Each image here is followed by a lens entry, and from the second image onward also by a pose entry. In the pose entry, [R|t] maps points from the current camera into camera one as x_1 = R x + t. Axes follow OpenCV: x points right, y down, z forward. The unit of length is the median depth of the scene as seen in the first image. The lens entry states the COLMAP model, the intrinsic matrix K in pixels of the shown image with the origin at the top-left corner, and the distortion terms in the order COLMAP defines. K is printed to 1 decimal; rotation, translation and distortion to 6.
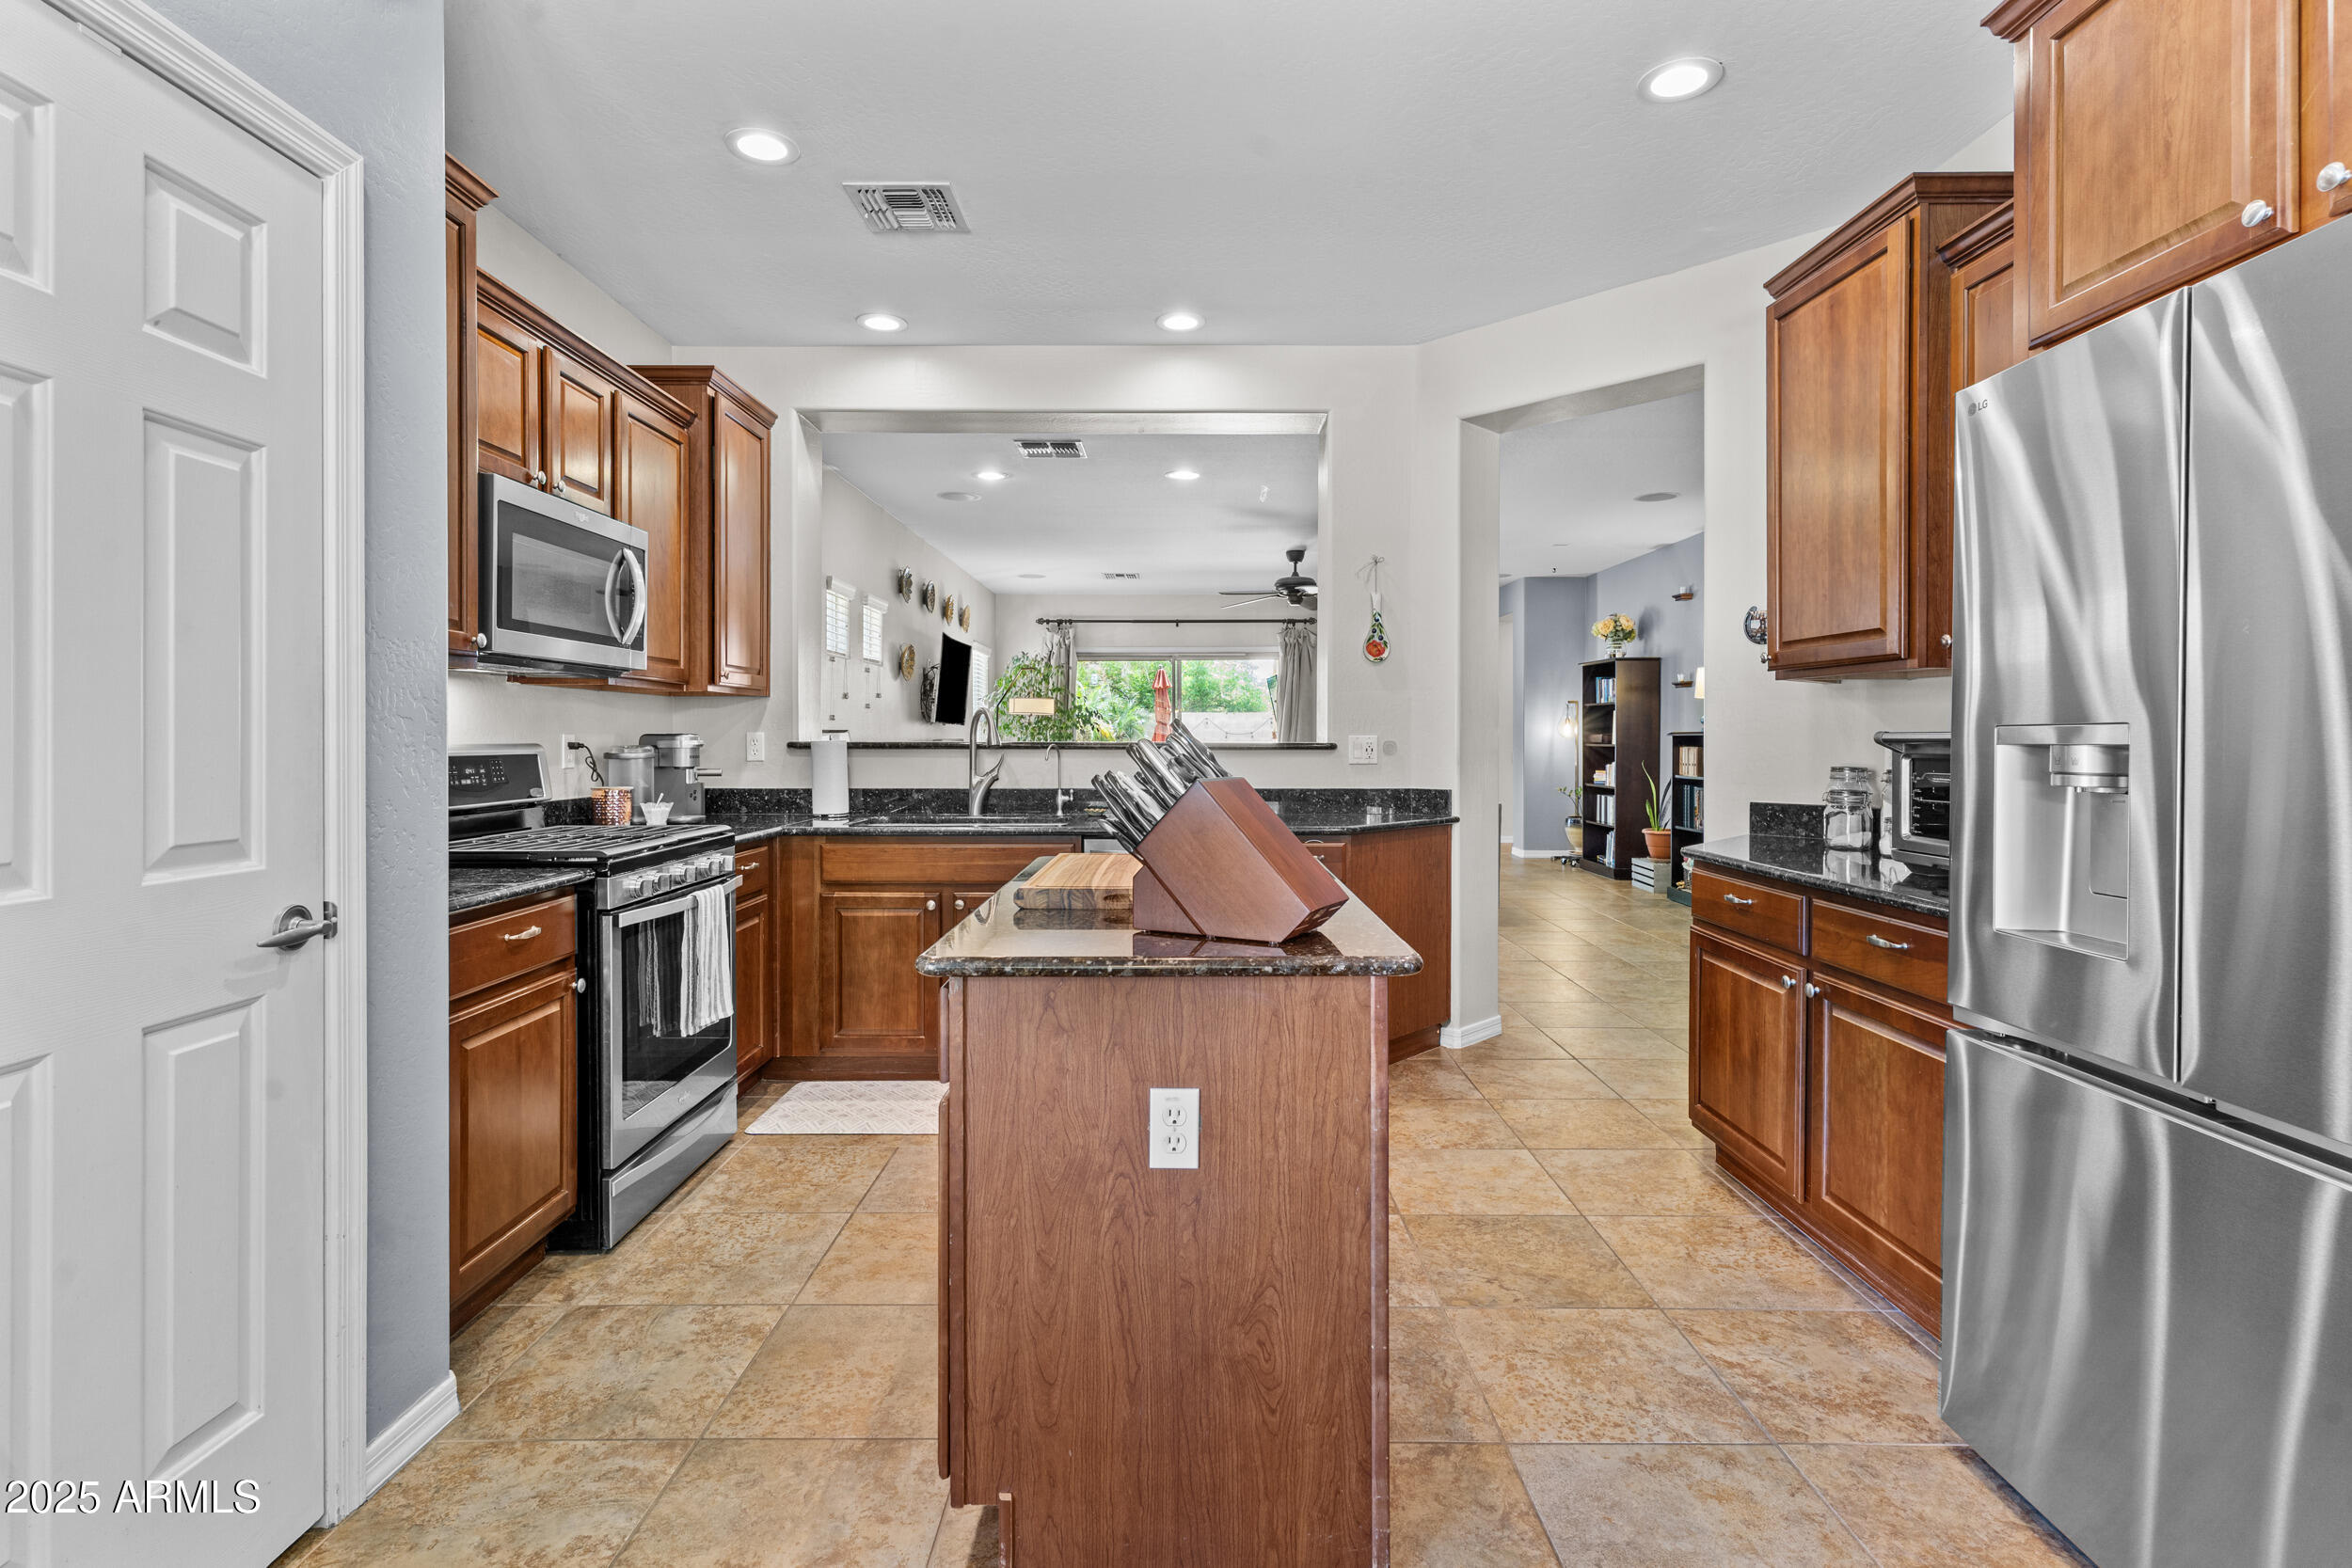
lens RADIAL K [[1116.7, 0, 1165.4], [0, 1116.7, 739.6], [0, 0, 1]] dist [-0.000475, 0.001102]
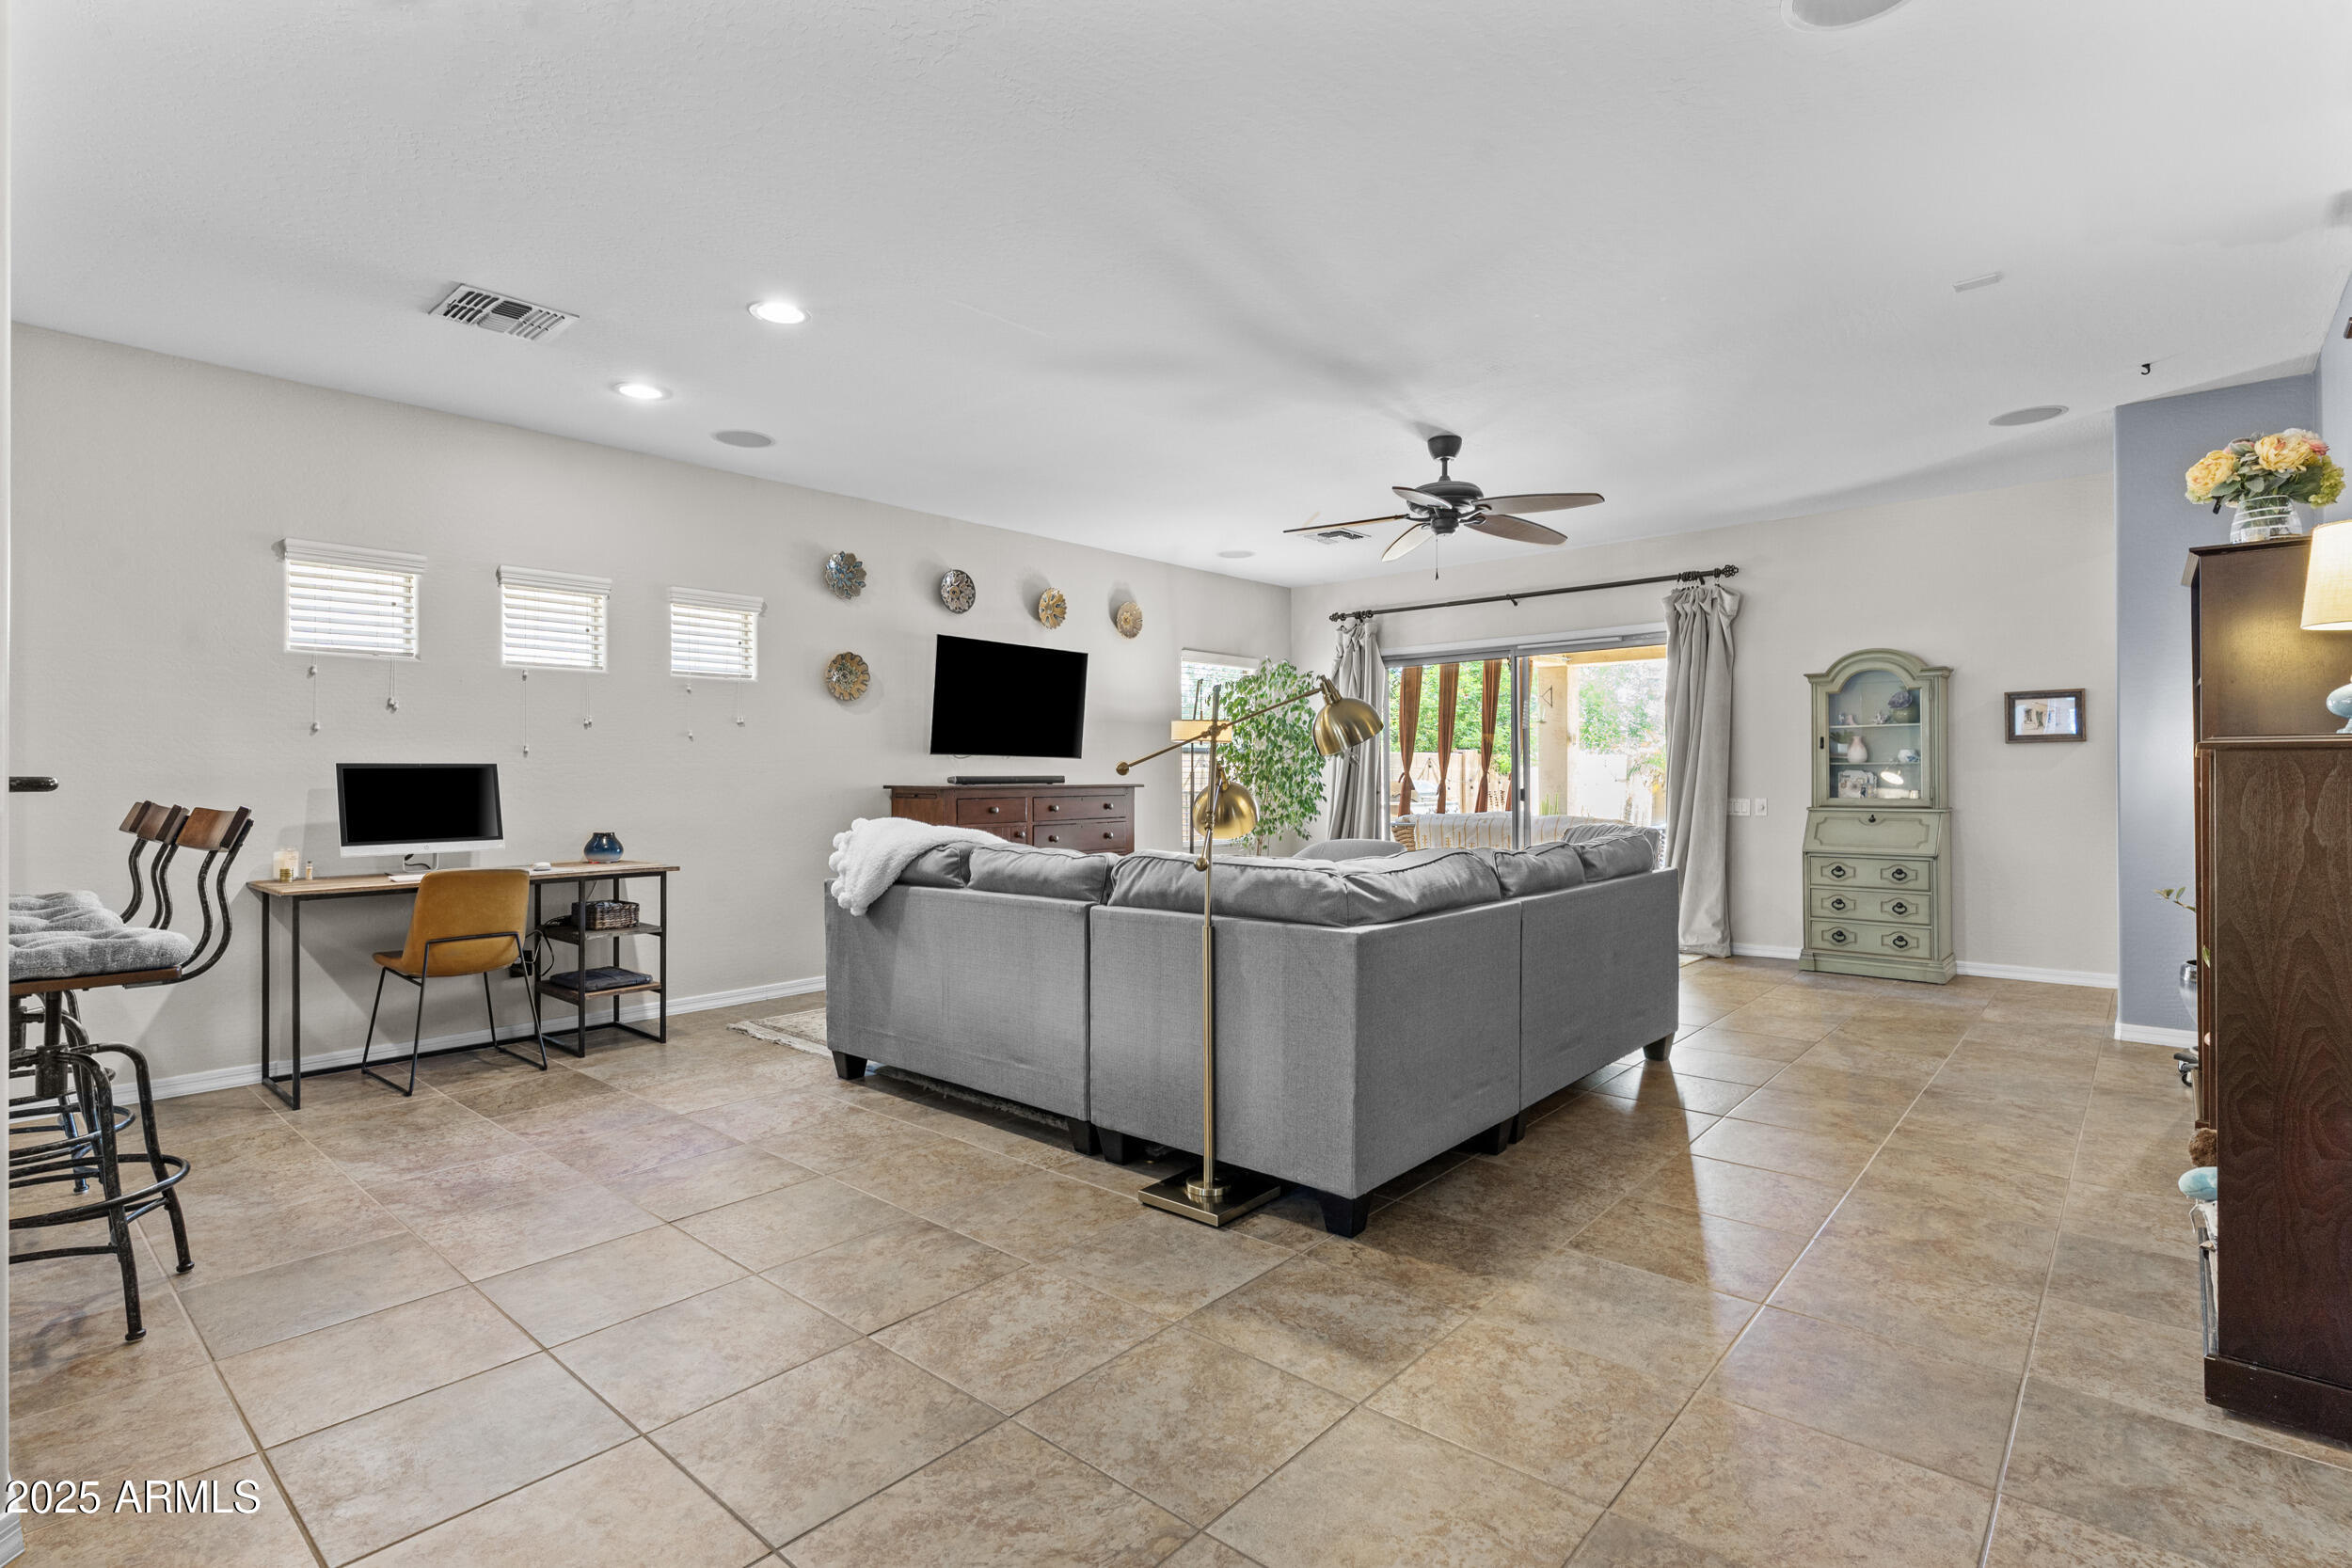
lens RADIAL K [[1099.4, 0, 1176.0], [0, 1099.4, 784.0], [0, 0, 1]] dist [-0.002810, -0.000022]
pose [[0.761518, 0.002134, -0.648140, 1.393365], [0.003878, 0.999962, 0.007848, -0.001948], [0.648132, -0.008490, 0.761481, 1.796227]]
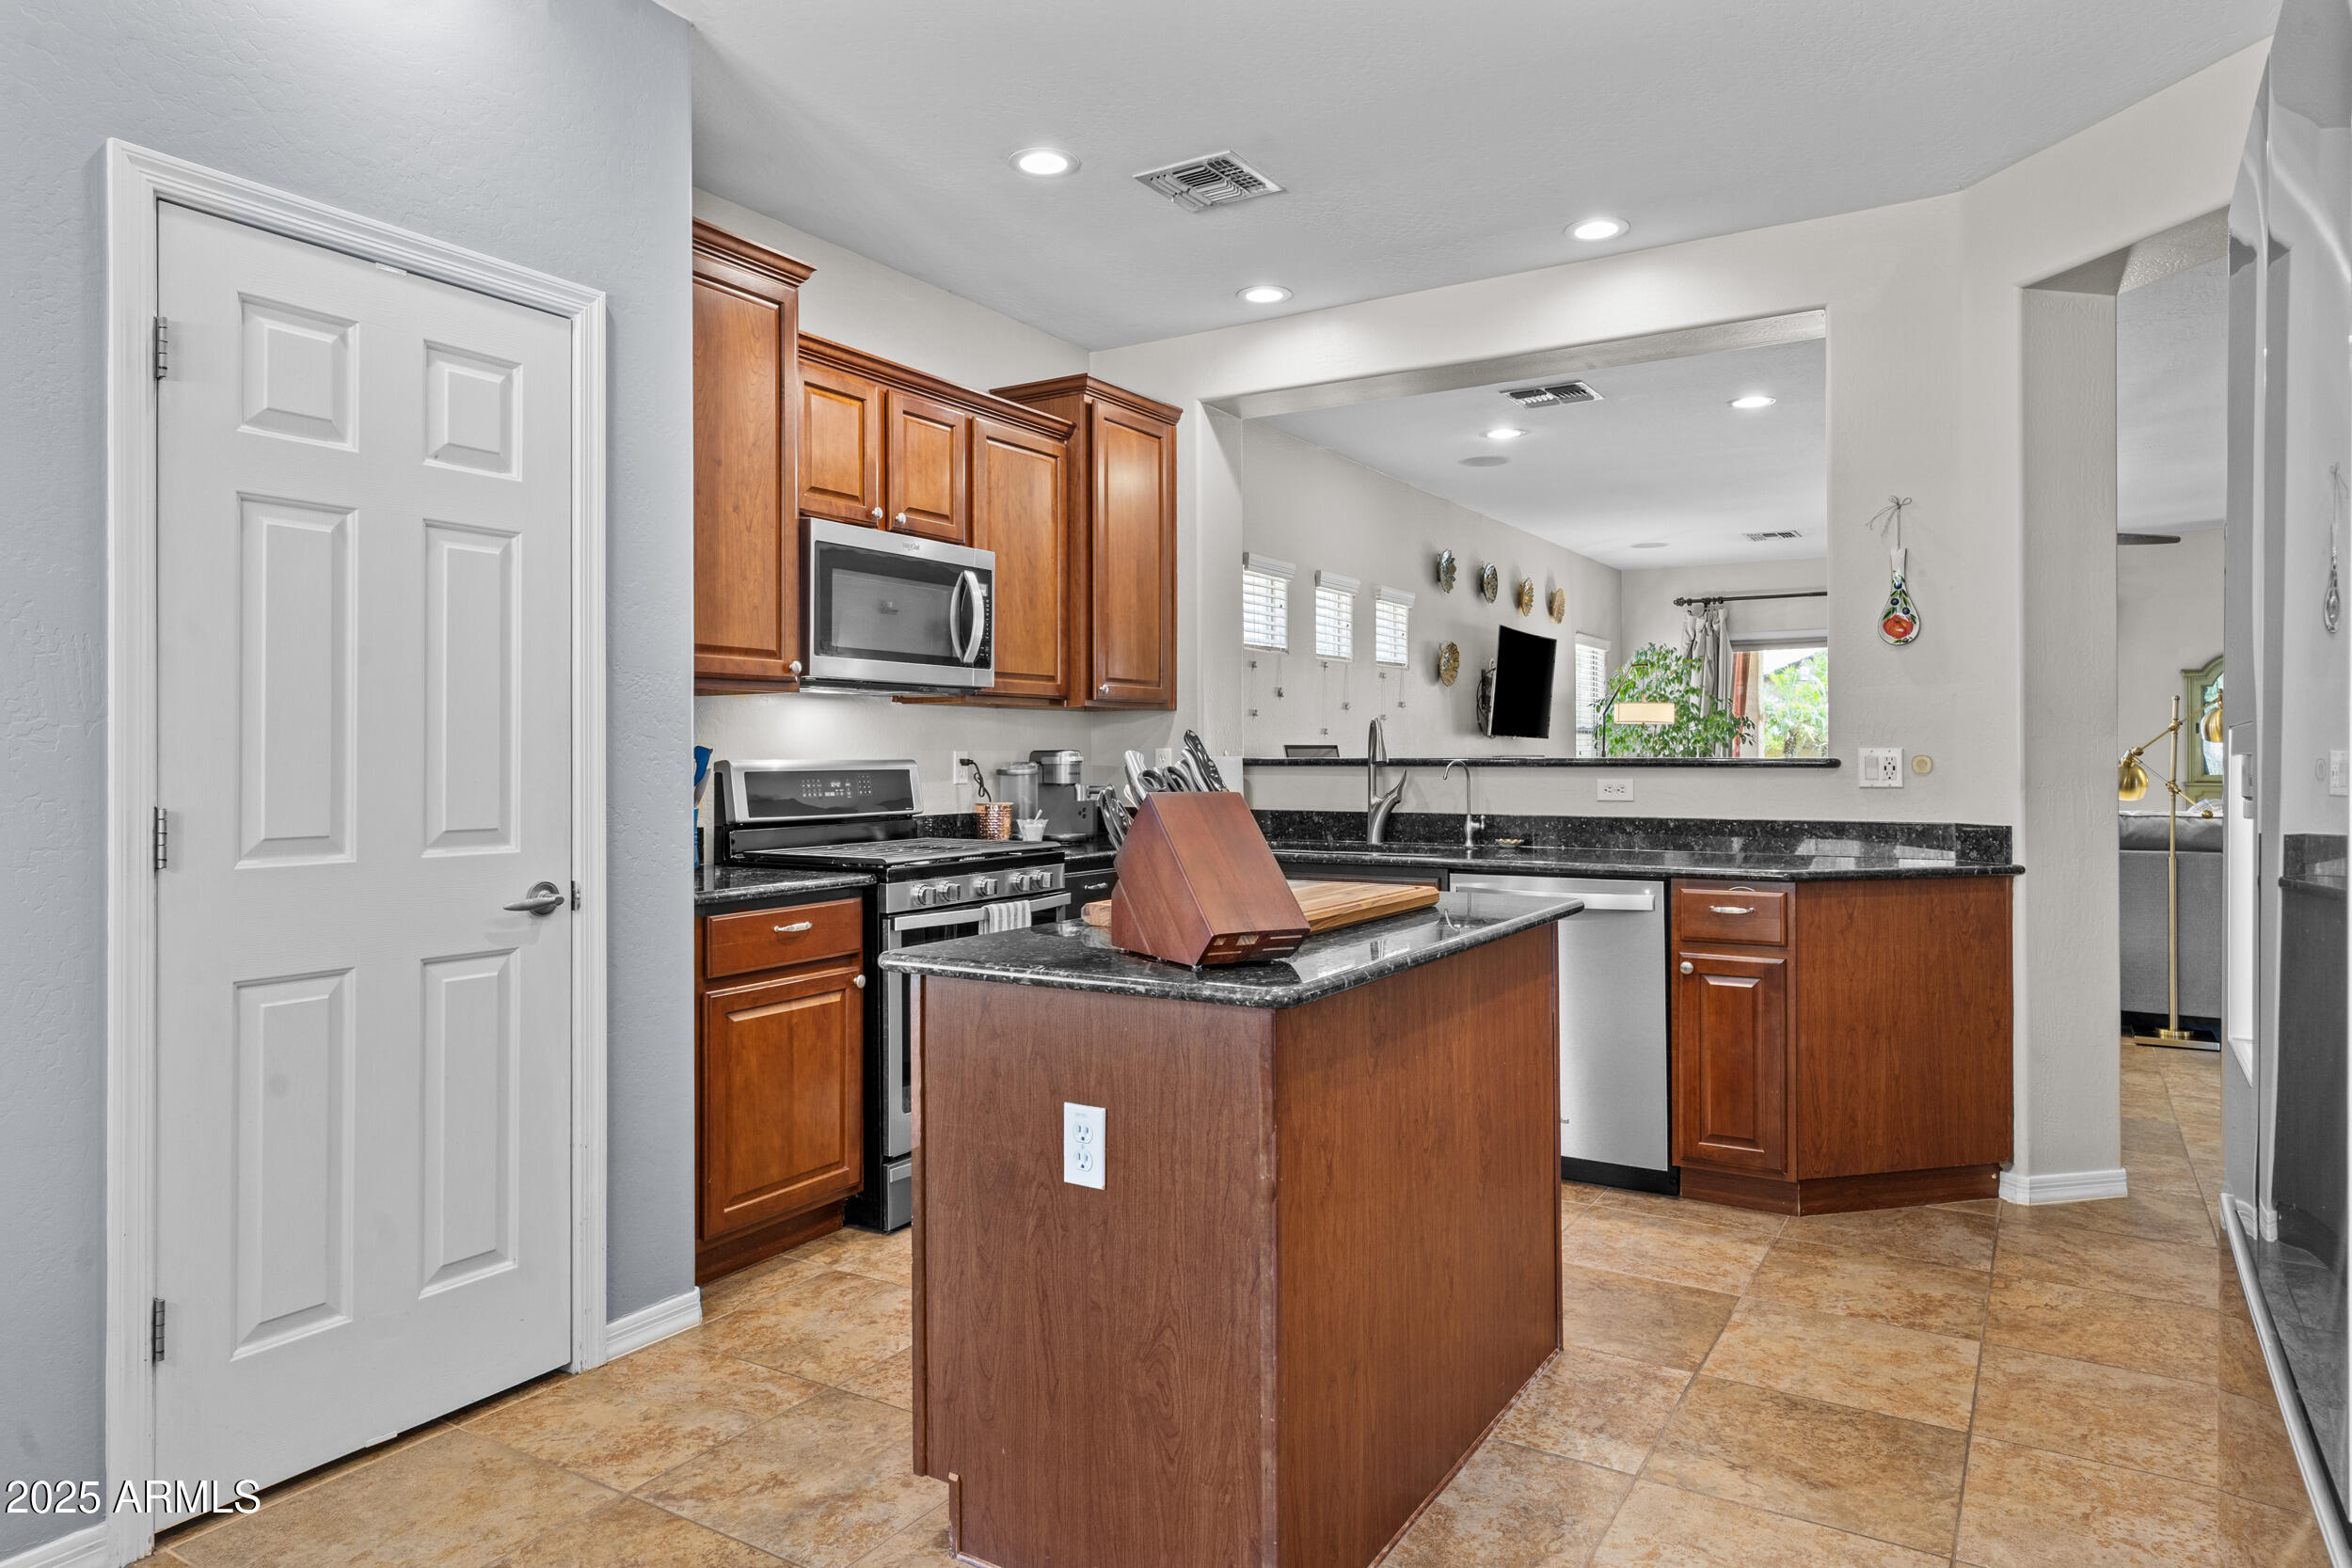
lens RADIAL K [[1405.1, 0, 1176.6], [0, 1405.1, 742.7], [0, 0, 1]] dist [0.002390, 0.000791]
pose [[0.855962, -0.007366, -0.516987, 0.441556], [0.001727, 0.999934, -0.011387, 0.003965], [0.517036, 0.008855, 0.855918, -0.014640]]
